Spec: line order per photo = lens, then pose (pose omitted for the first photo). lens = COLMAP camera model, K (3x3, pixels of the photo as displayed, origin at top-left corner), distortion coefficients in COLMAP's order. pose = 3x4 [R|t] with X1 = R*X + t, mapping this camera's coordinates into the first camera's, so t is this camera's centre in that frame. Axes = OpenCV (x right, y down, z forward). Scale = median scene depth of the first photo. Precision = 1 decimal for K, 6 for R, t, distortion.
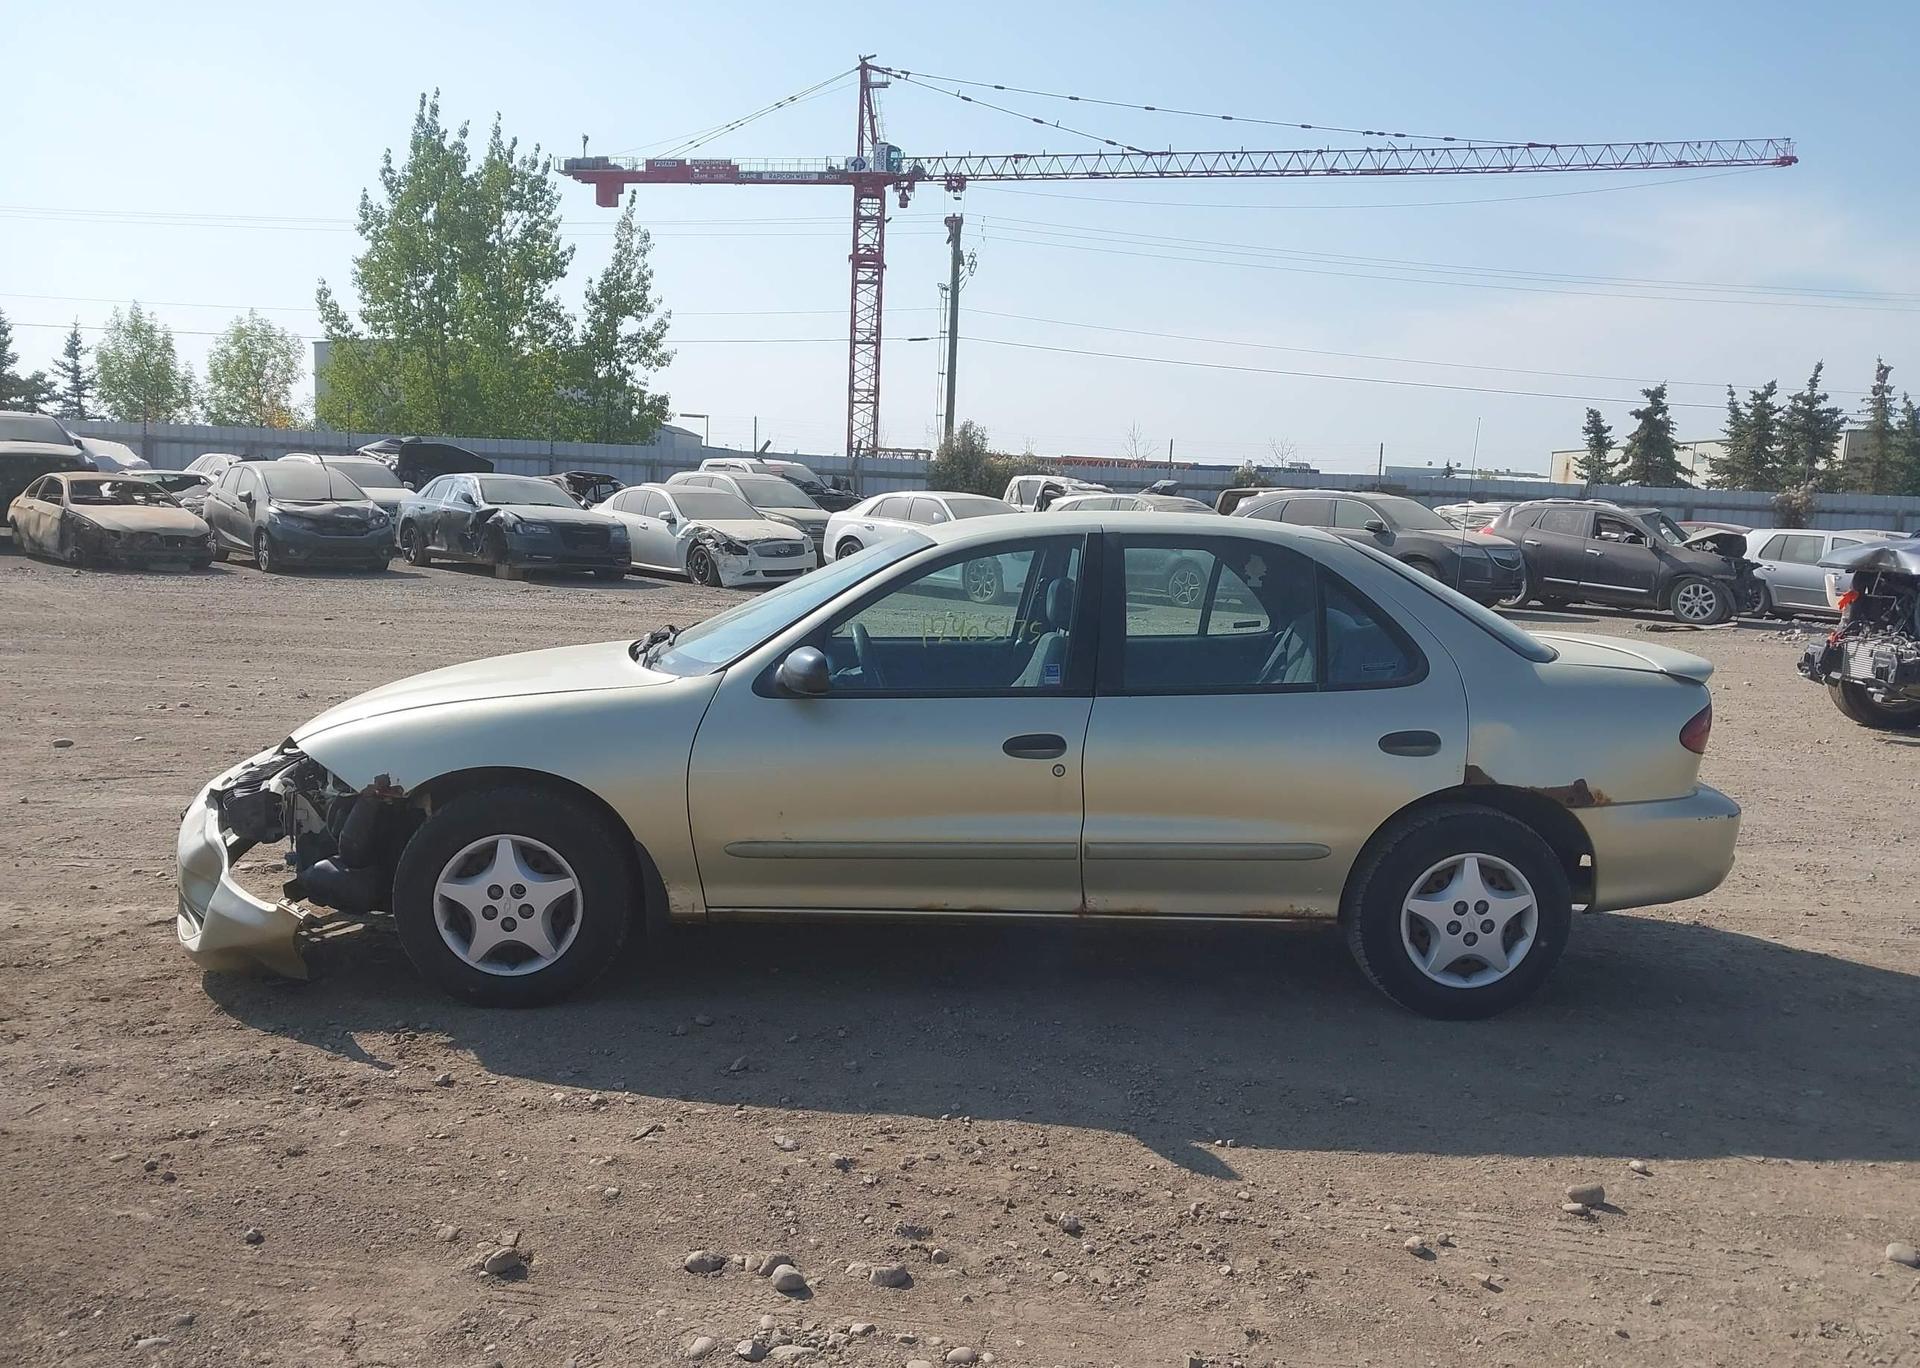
lens RADIAL K [[1508.2, 0, 962.4], [0, 1508.2, 693.8], [0, 0, 1]] dist [0.037820, -0.063293]
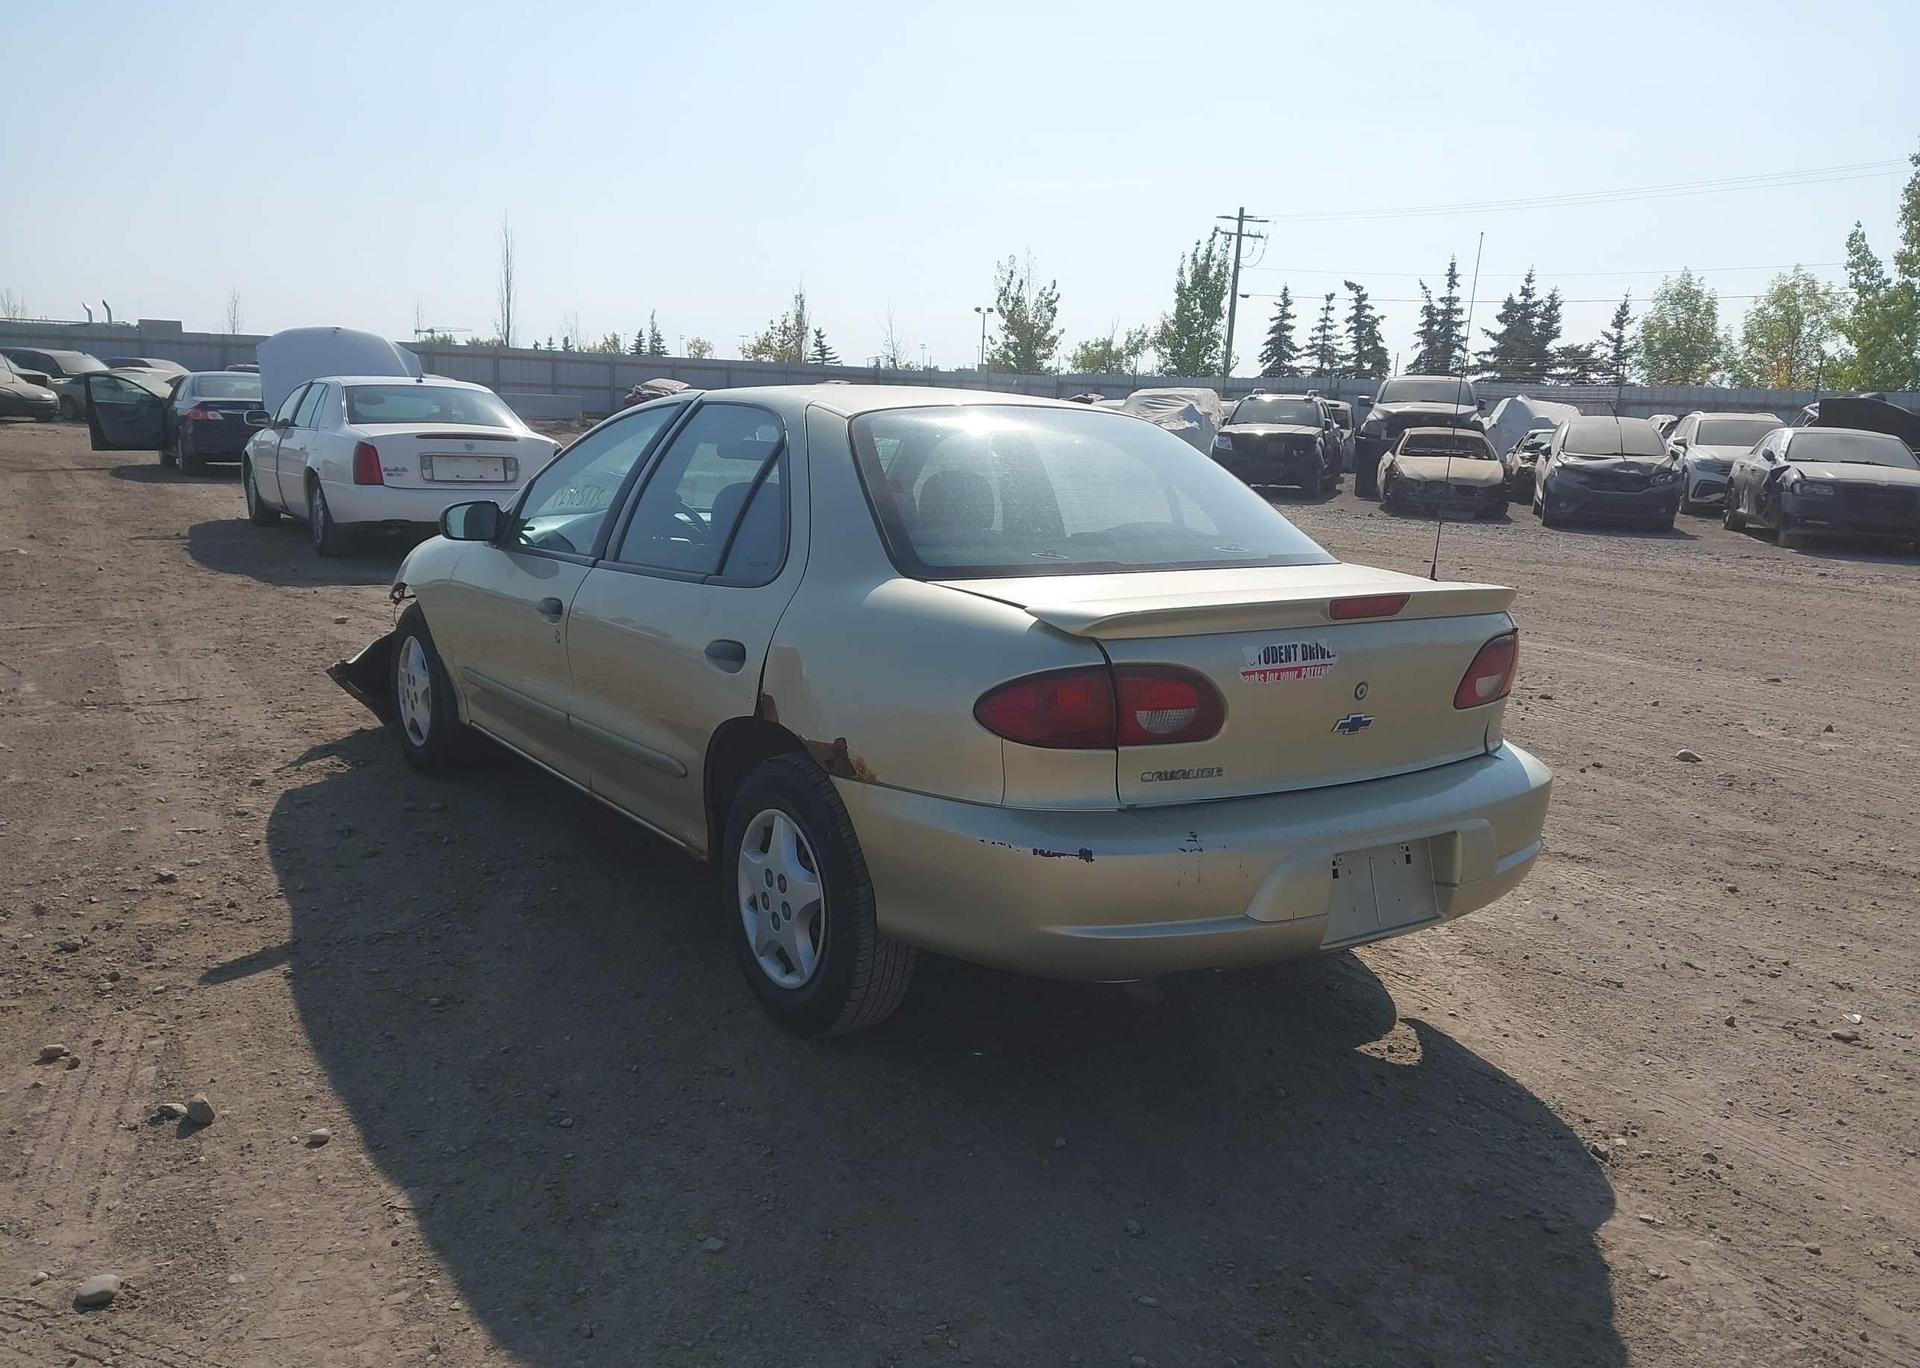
lens RADIAL K [[1508.2, 0, 942.4], [0, 1508.2, 686.5], [0, 0, 1]] dist [0.037820, -0.063293]
pose [[0.522100, 0.137206, -0.841775, 0.115757], [-0.126710, 0.988500, 0.082531, -0.003510], [0.843419, 0.063572, 0.533482, 0.075035]]
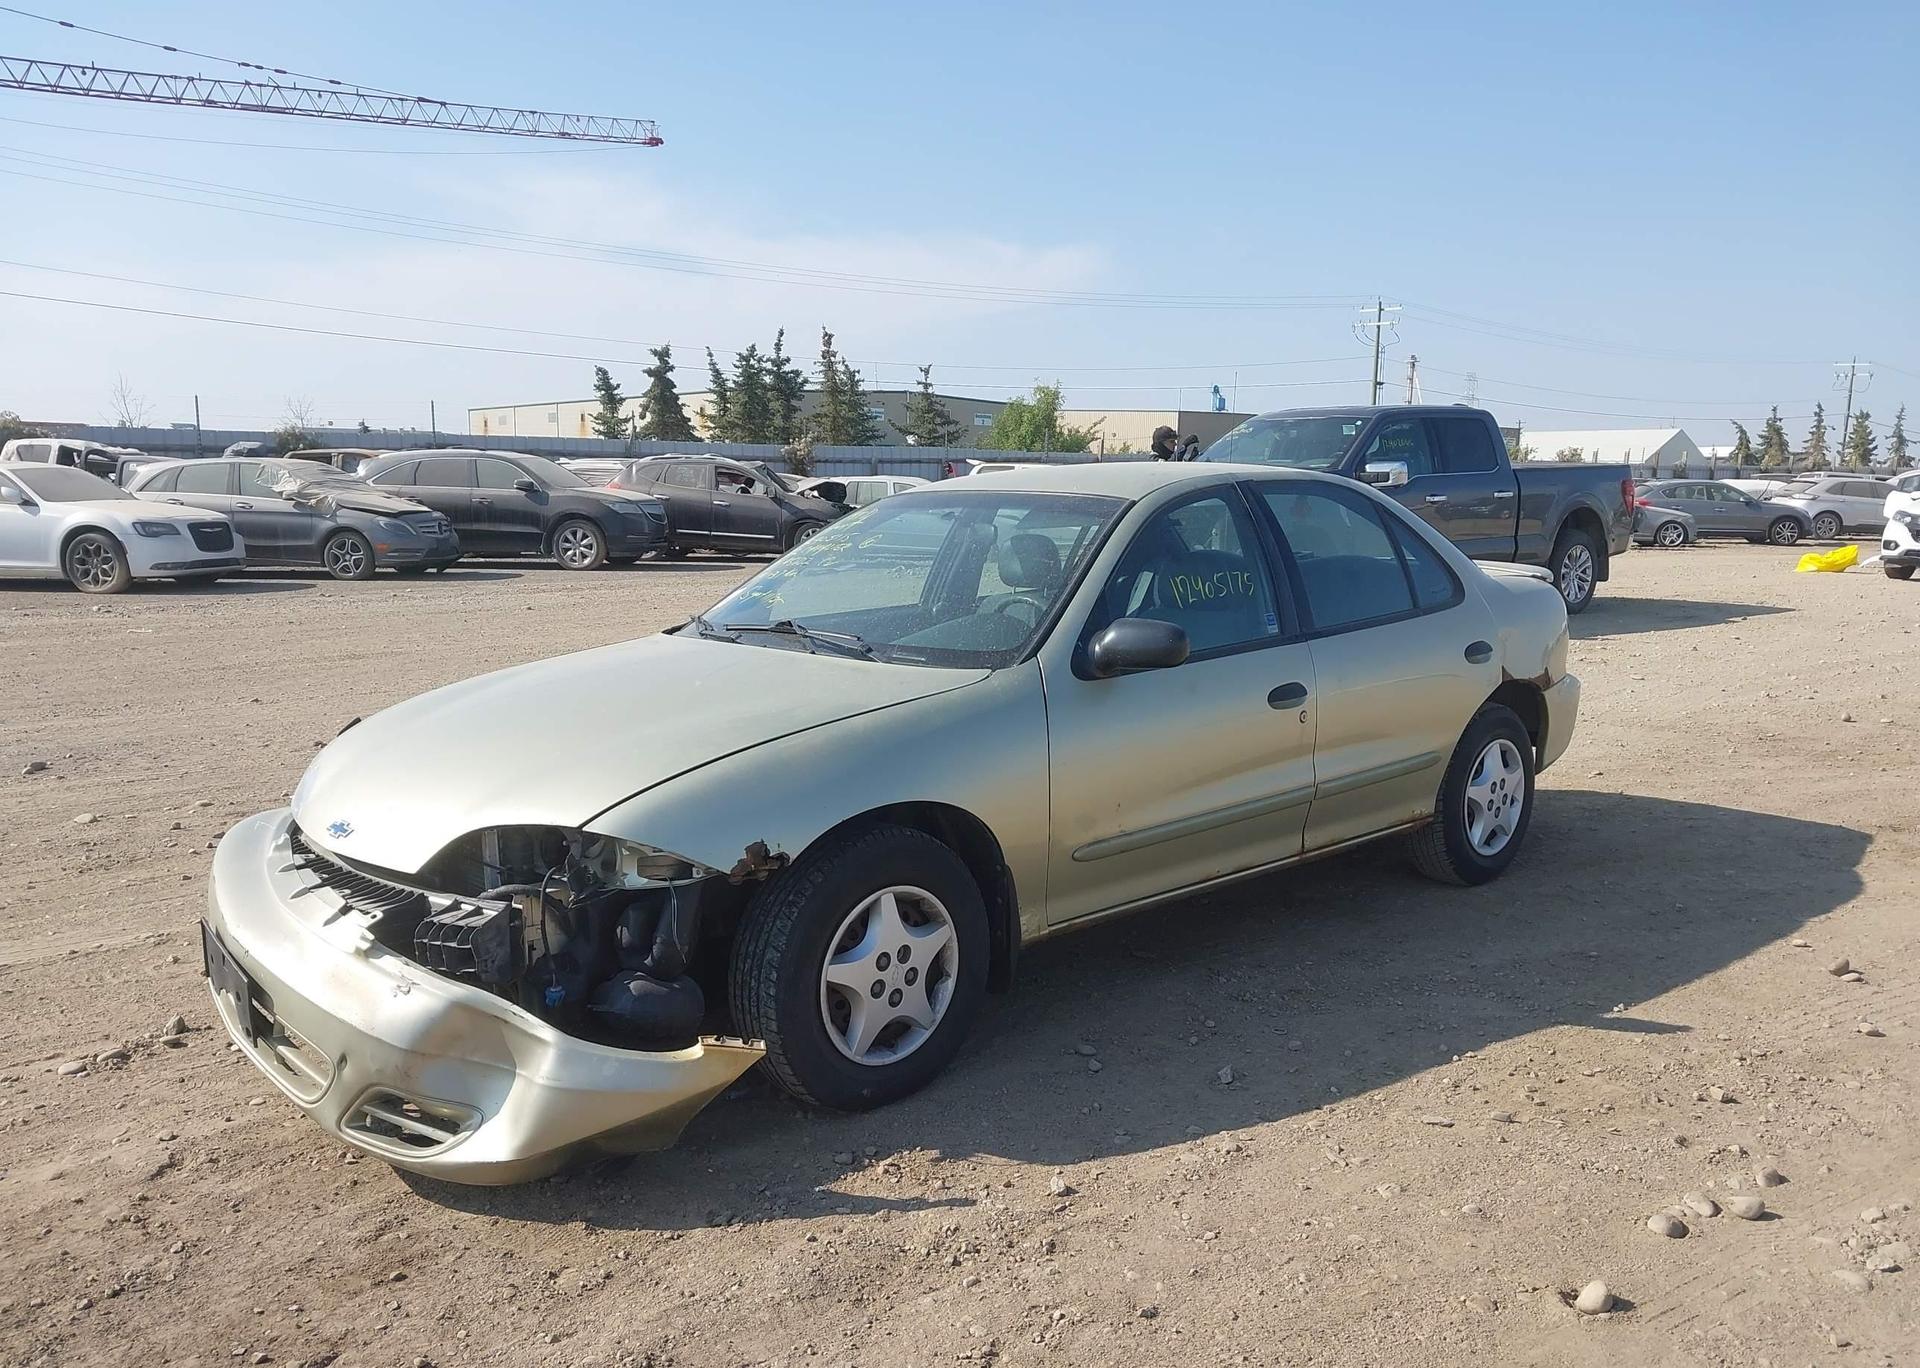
lens RADIAL K [[1508.2, 0, 962.3], [0, 1508.2, 695.4], [0, 0, 1]] dist [0.037820, -0.063293]
pose [[0.768069, -0.126311, 0.627787, -0.082755], [0.108746, 0.991842, 0.066514, -0.006153], [-0.631067, 0.017182, 0.775538, 0.039218]]
